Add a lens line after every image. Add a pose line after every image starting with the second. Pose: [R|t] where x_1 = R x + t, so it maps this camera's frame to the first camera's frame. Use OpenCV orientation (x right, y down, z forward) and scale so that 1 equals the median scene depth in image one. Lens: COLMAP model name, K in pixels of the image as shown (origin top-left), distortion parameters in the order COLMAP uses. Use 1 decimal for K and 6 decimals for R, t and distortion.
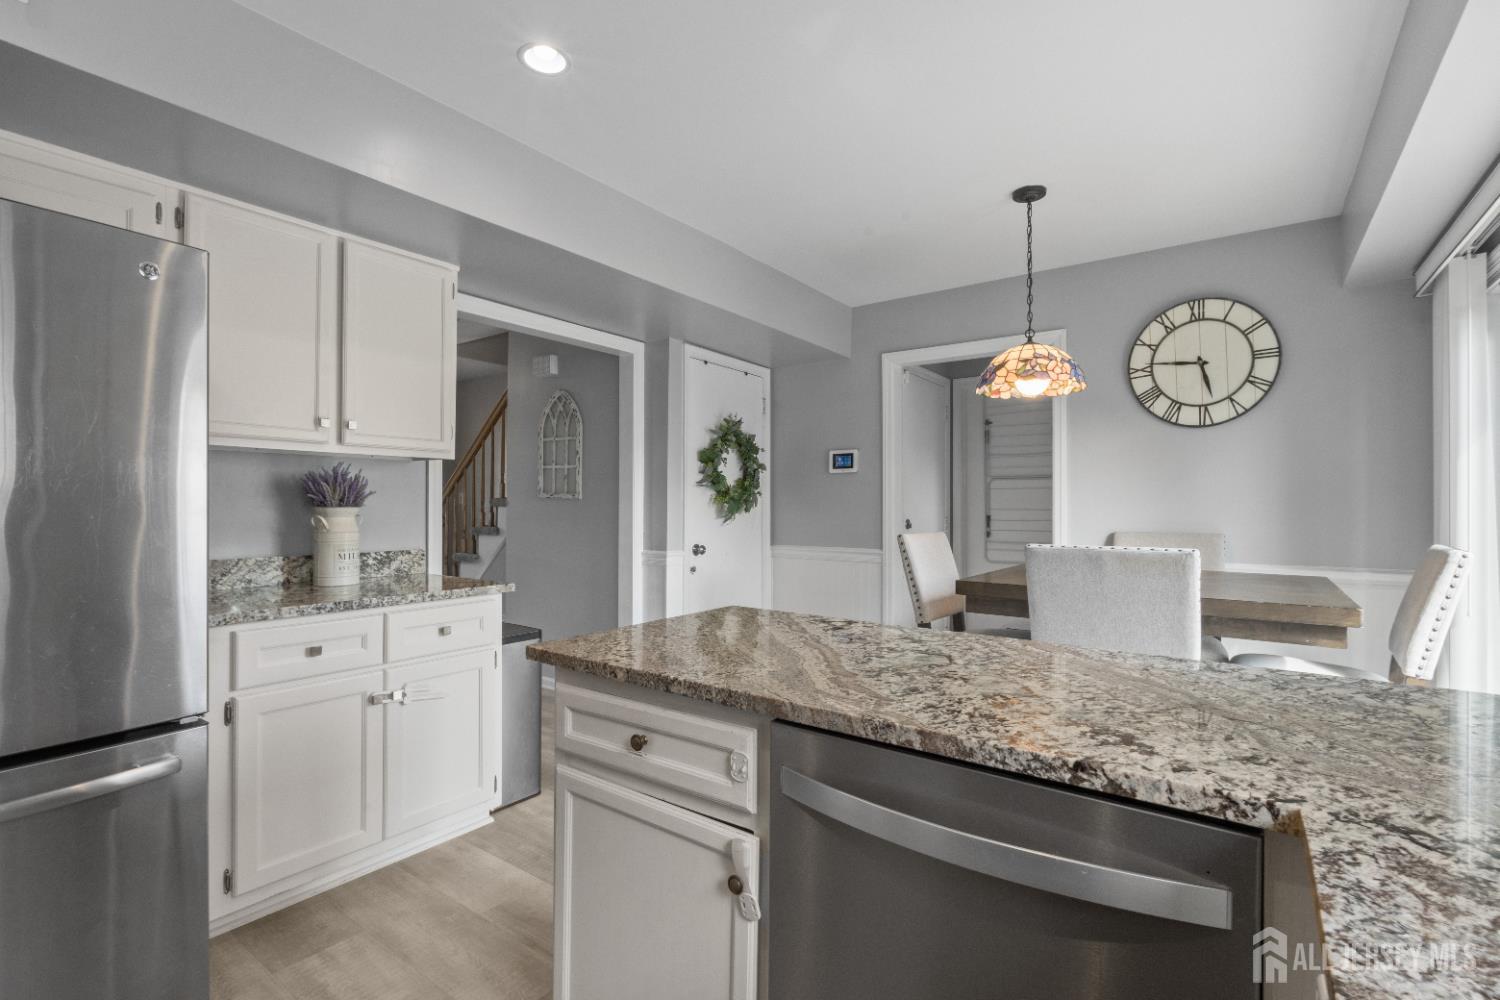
lens RADIAL K [[680.9, 0, 734.1], [0, 680.9, 502.3], [0, 0, 1]] dist [-0.012090, -0.000060]
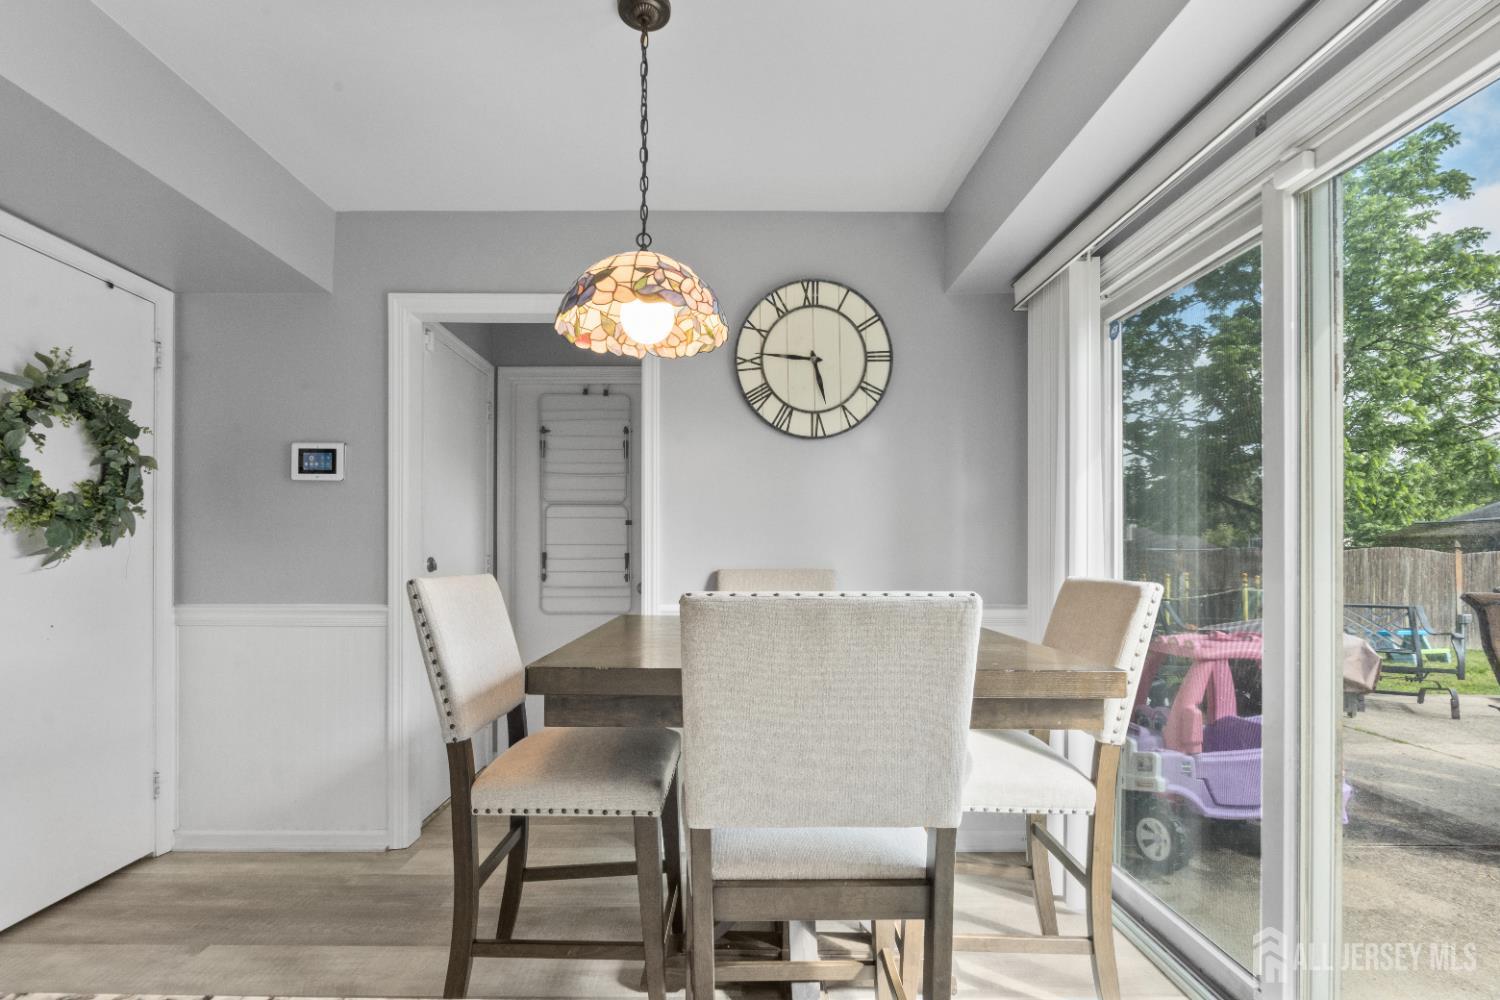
lens RADIAL K [[706.2, 0, 743.3], [0, 706.2, 548.2], [0, 0, 1]] dist [-0.002251, -0.000267]
pose [[0.788888, 0.003138, 0.614529, 0.099698], [-0.005230, 0.999985, 0.001607, 0.018648], [-0.614515, -0.004482, 0.788892, 0.369891]]
